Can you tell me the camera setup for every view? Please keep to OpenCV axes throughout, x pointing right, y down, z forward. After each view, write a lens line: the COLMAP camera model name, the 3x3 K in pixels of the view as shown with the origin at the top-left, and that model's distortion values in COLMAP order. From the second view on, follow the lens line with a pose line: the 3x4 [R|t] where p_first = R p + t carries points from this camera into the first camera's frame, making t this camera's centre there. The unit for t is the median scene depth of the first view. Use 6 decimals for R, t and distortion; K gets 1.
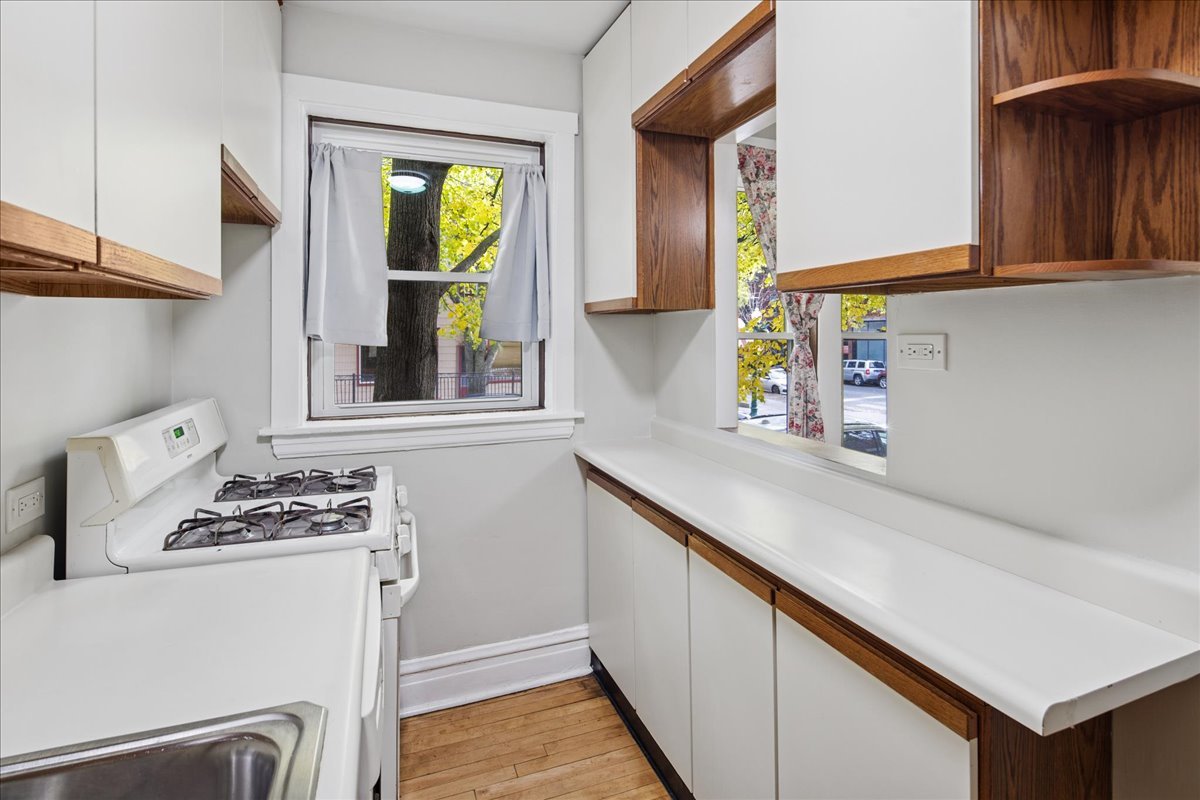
lens RADIAL K [[603.7, 0, 599.4], [0, 603.7, 336.9], [0, 0, 1]] dist [-0.001597, -0.002134]
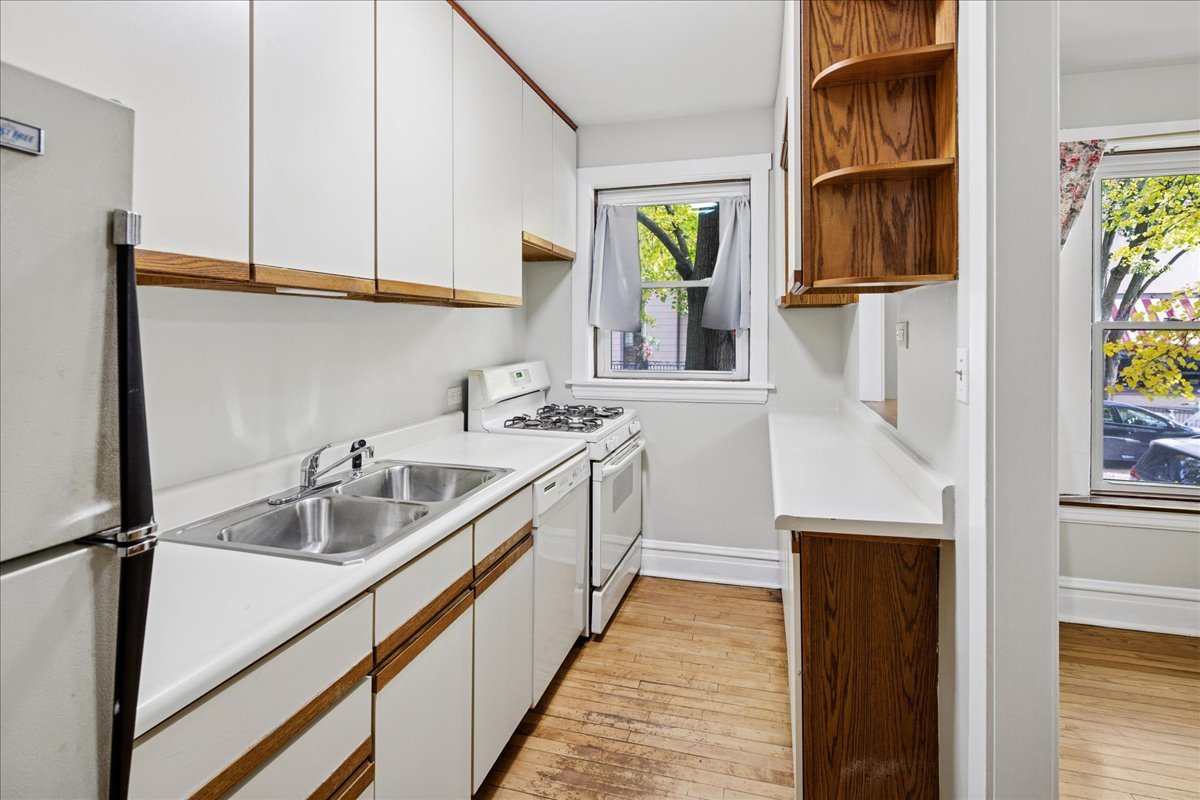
lens RADIAL K [[590.9, 0, 557.2], [0, 590.9, 331.6], [0, 0, 1]] dist [0.000824, -0.000282]
pose [[0.774571, 0.004302, -0.632472, 0.774494], [-0.001254, 0.999985, 0.005267, 0.011084], [0.632486, -0.003287, 0.774565, -0.508653]]
